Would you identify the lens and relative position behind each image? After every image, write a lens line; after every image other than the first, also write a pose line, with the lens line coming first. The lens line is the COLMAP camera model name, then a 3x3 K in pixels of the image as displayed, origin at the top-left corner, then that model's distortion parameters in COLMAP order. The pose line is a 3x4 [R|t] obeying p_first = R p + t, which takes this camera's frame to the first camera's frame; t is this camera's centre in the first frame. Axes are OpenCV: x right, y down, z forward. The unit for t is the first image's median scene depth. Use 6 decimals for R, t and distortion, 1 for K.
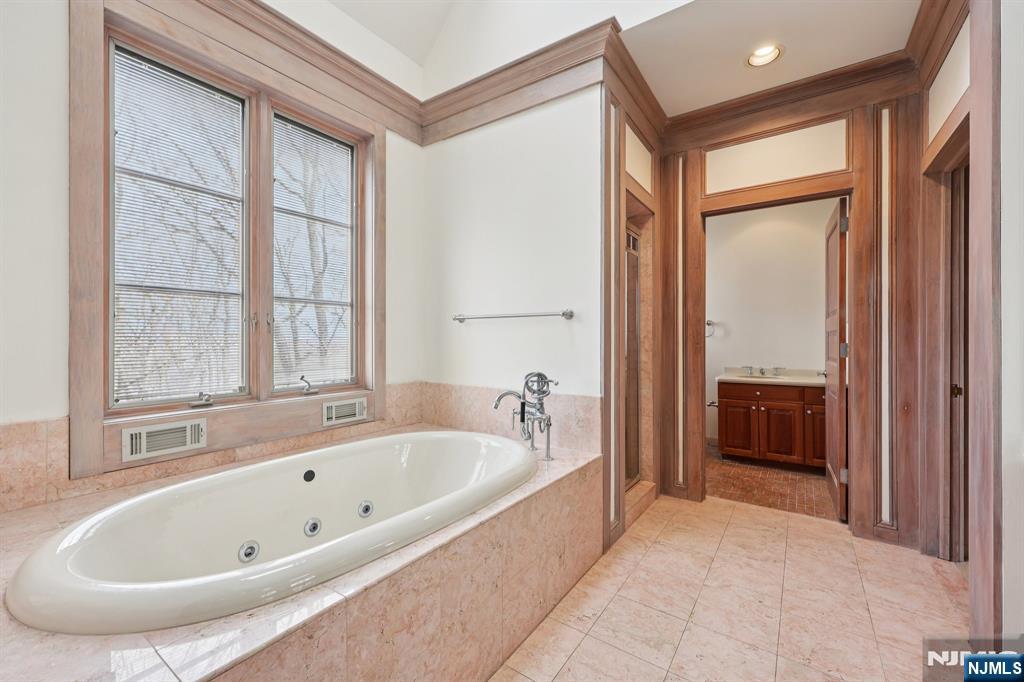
lens RADIAL K [[418.0, 0, 512.4], [0, 418.0, 337.8], [0, 0, 1]] dist [0.001526, -0.000276]
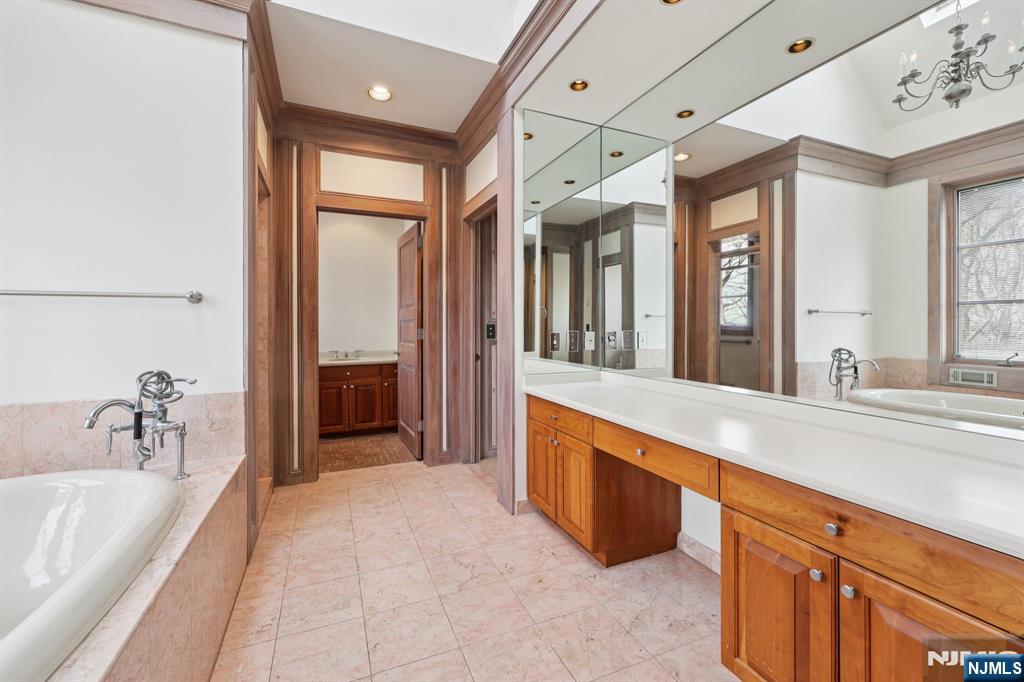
lens RADIAL K [[418.0, 0, 518.3], [0, 418.0, 326.1], [0, 0, 1]] dist [0.001526, -0.000276]
pose [[0.512577, -0.005006, 0.858627, -0.230854], [0.001929, 0.999987, 0.004679, -0.001973], [-0.858639, -0.000742, 0.512580, 0.028954]]
